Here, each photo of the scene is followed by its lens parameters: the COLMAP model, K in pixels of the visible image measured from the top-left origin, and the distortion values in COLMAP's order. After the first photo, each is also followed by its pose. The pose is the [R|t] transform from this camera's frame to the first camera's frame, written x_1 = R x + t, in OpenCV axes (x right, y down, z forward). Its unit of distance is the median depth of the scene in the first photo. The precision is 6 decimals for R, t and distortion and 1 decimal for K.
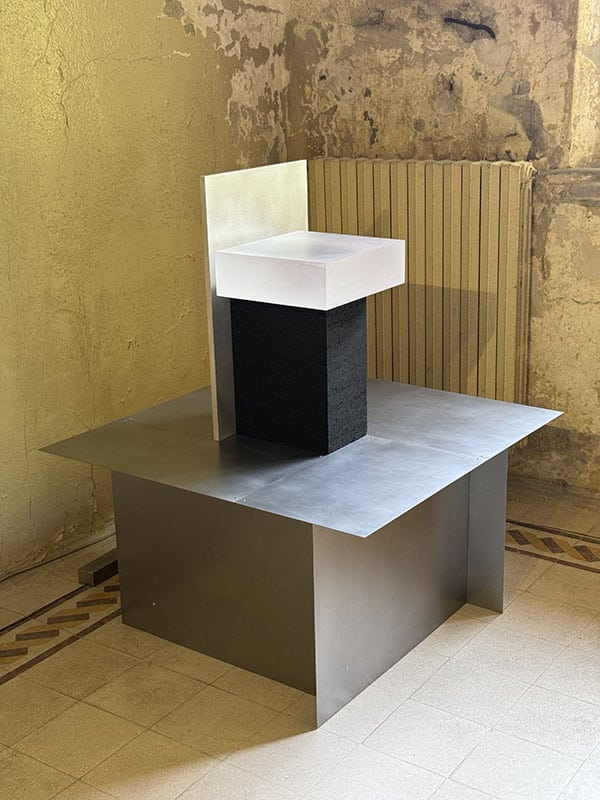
lens RADIAL K [[1163.1, 0, 294.0], [0, 1163.1, 404.6], [0, 0, 1]] dist [0.256660, 0.000000]
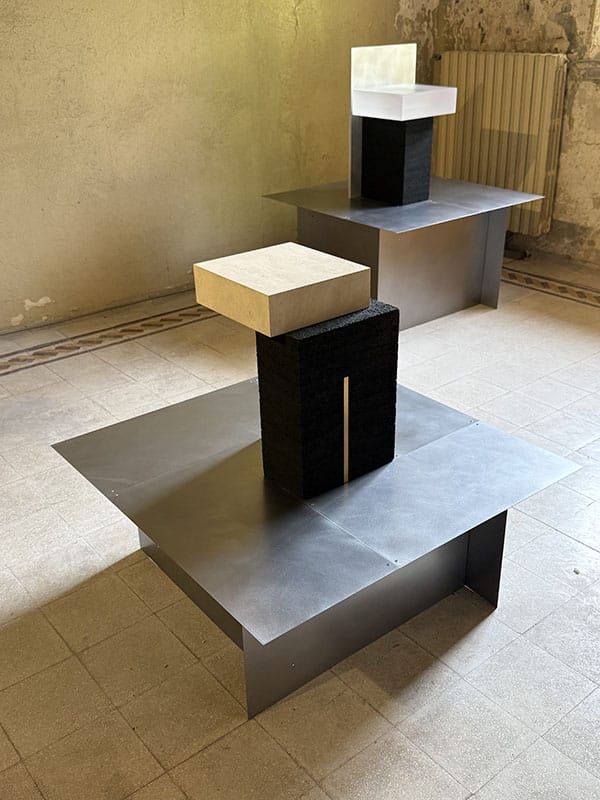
lens RADIAL K [[854.6, 0, 303.0], [0, 854.6, 393.9], [0, 0, 1]] dist [0.045493, 0.000000]
pose [[0.961682, 0.125116, -0.243953, 0.195207], [-0.091888, 0.985424, 0.143162, 0.123547], [0.258309, -0.115260, 0.959162, -0.309730]]
